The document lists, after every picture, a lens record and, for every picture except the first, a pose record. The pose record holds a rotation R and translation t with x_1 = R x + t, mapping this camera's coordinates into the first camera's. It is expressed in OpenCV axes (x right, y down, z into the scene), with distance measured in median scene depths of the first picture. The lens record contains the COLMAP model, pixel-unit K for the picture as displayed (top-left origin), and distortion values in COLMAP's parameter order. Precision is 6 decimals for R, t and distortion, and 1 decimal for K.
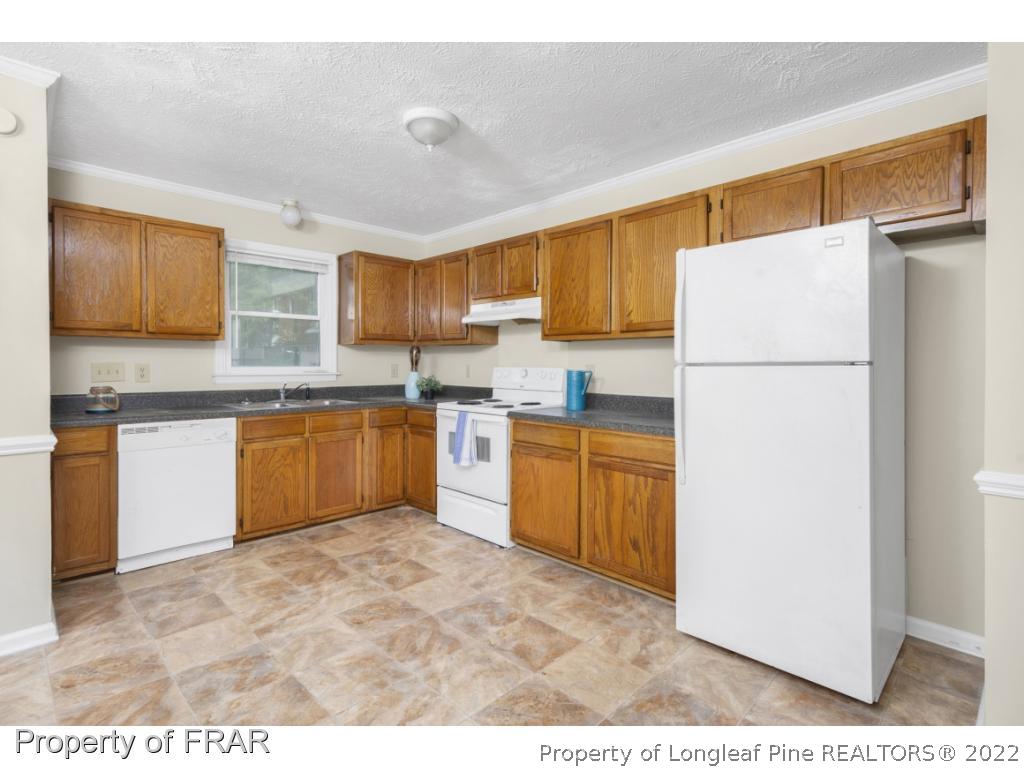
lens RADIAL K [[514.3, 0, 508.9], [0, 514.3, 365.6], [0, 0, 1]] dist [0.002092, -0.000162]
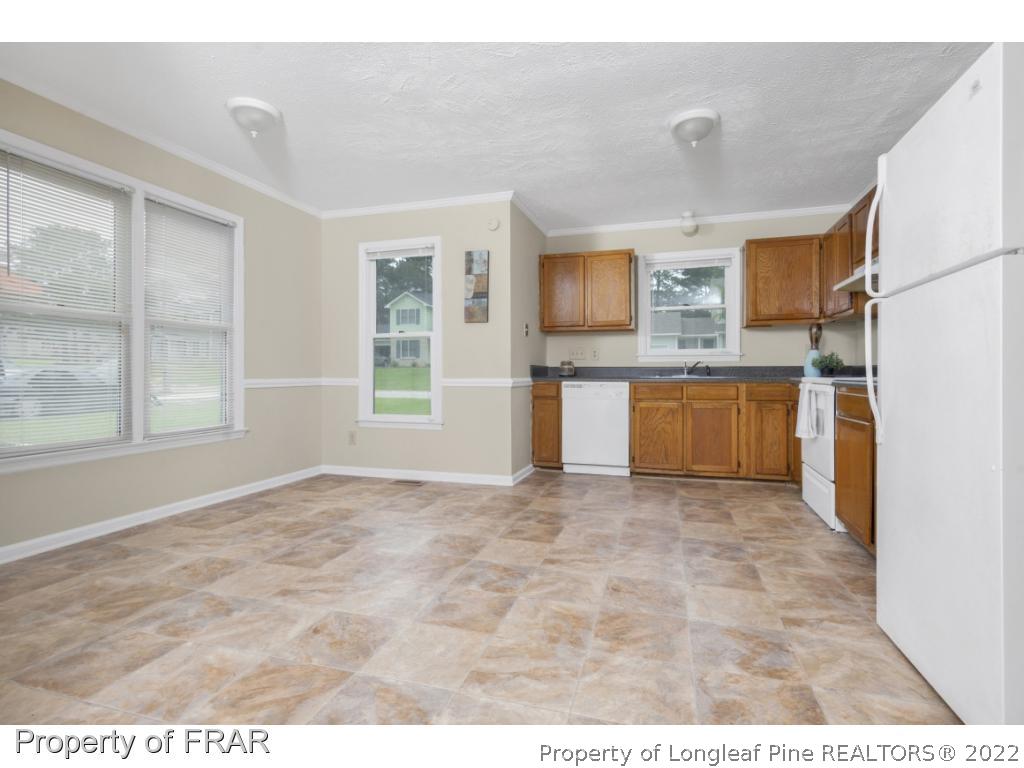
lens RADIAL K [[505.3, 0, 509.5], [0, 505.3, 370.1], [0, 0, 1]] dist [0.001022, -0.000152]
pose [[0.465140, -0.010108, -0.885179, 0.505393], [-0.001682, 0.999923, -0.012303, 0.080957], [0.885235, 0.007211, 0.465087, 0.072415]]
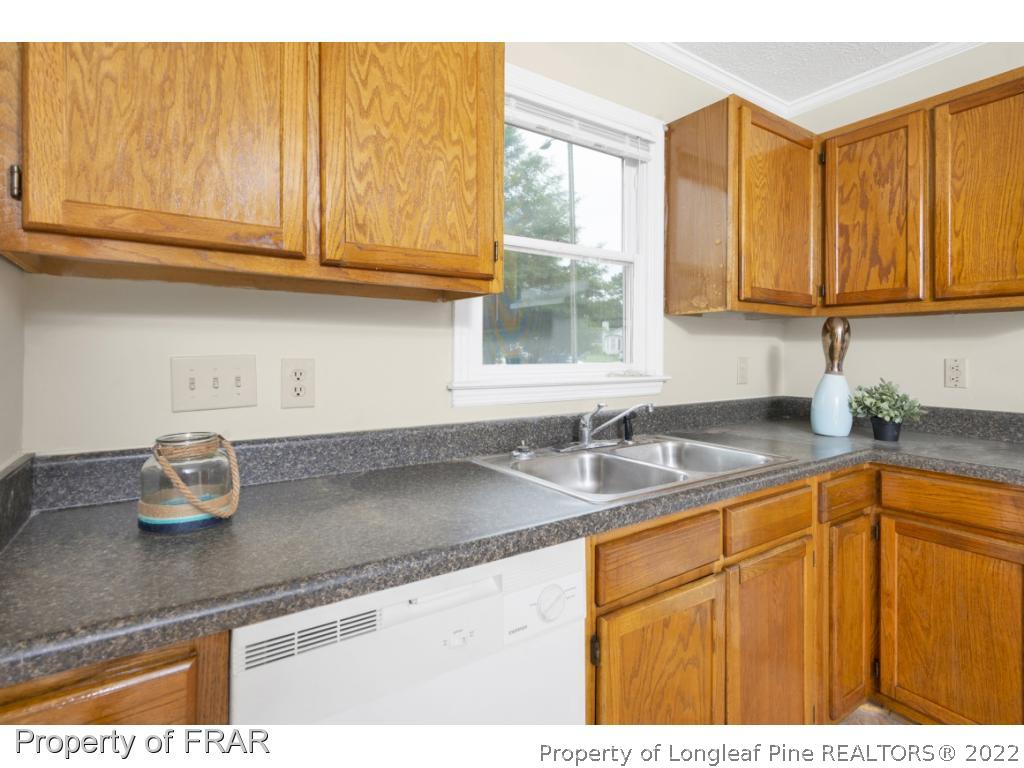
lens RADIAL K [[526.3, 0, 513.2], [0, 526.3, 349.3], [0, 0, 1]] dist [0.001801, 0.000114]
pose [[0.983954, -0.000754, -0.178418, -0.491153], [-0.000930, 0.999956, -0.009355, -0.007086], [0.178417, 0.009370, 0.983910, 0.653146]]
